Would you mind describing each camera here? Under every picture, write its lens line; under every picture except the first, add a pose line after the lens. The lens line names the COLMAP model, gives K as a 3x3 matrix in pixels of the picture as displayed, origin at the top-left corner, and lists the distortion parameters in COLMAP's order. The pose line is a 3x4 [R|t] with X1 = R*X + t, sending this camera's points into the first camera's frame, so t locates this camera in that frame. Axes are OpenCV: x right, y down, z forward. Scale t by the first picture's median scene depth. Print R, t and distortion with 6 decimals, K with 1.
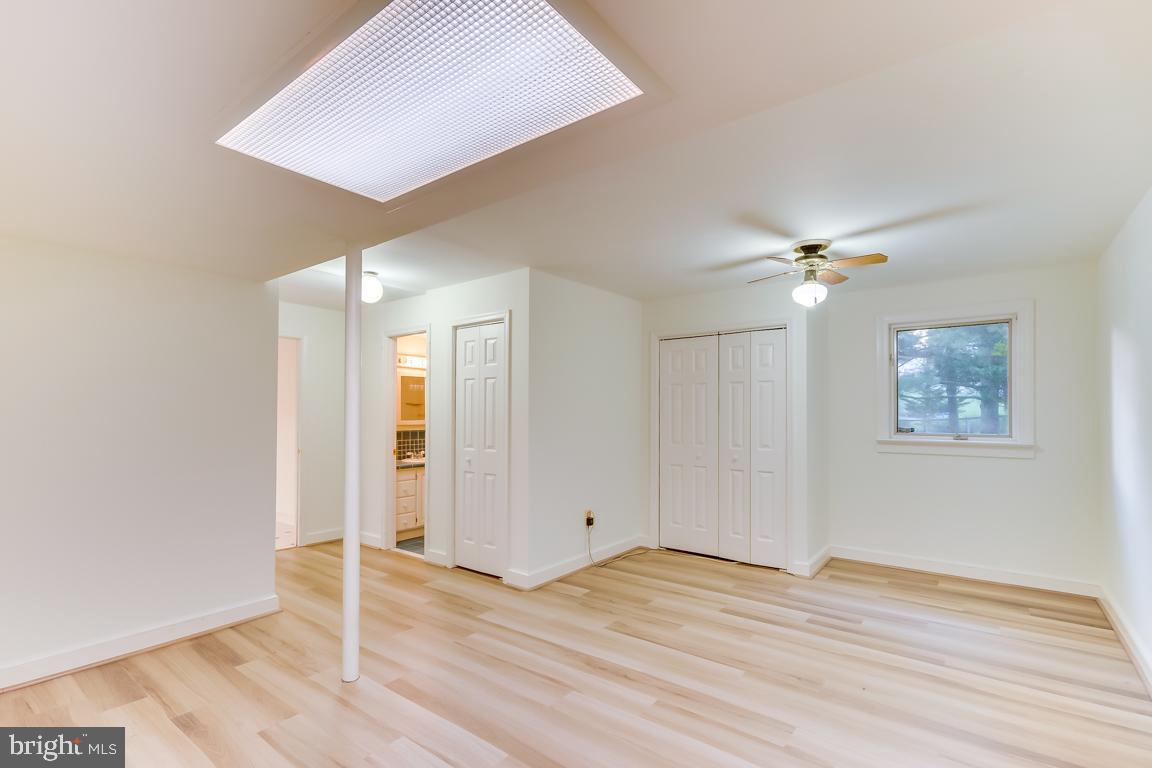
lens RADIAL K [[526.1, 0, 573.1], [0, 526.1, 395.8], [0, 0, 1]] dist [0.002175, 0.000635]
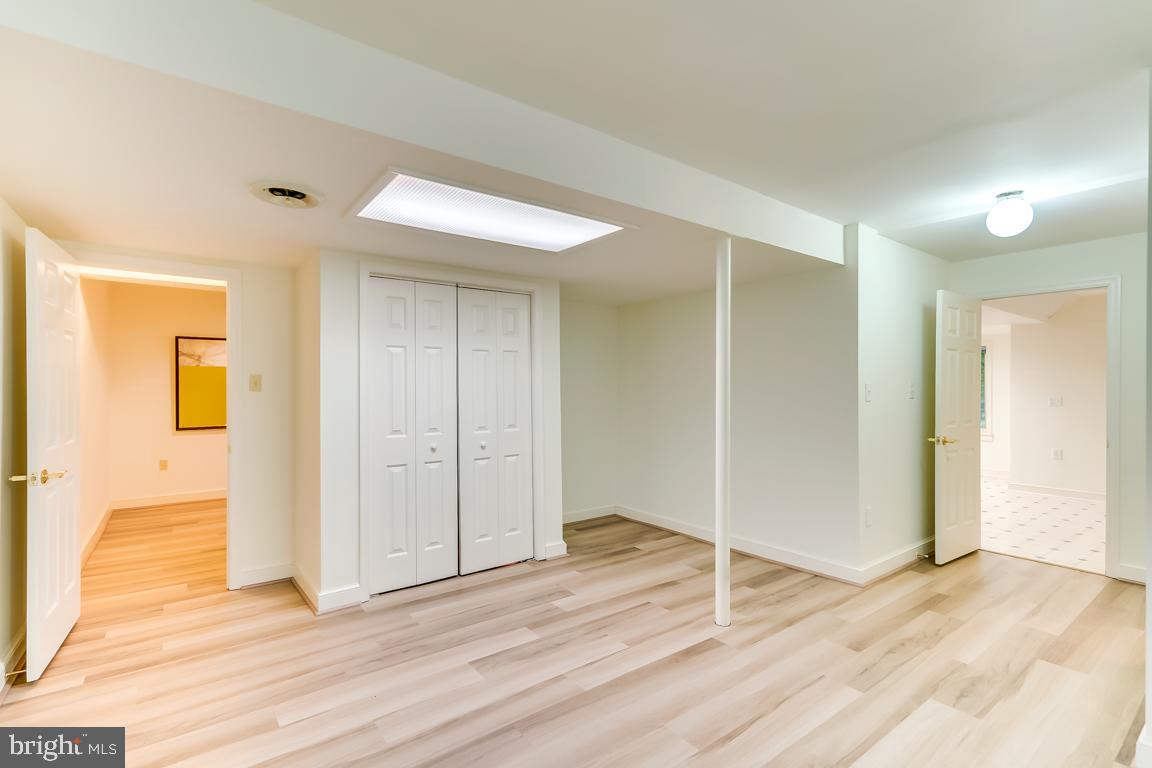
lens RADIAL K [[526.1, 0, 573.1], [0, 526.1, 395.8], [0, 0, 1]] dist [0.002175, 0.000635]
pose [[-0.257812, 0.010312, -0.966140, 0.627860], [0.024262, 0.999697, 0.004196, 0.029410], [0.965890, -0.022358, -0.257984, 0.830015]]
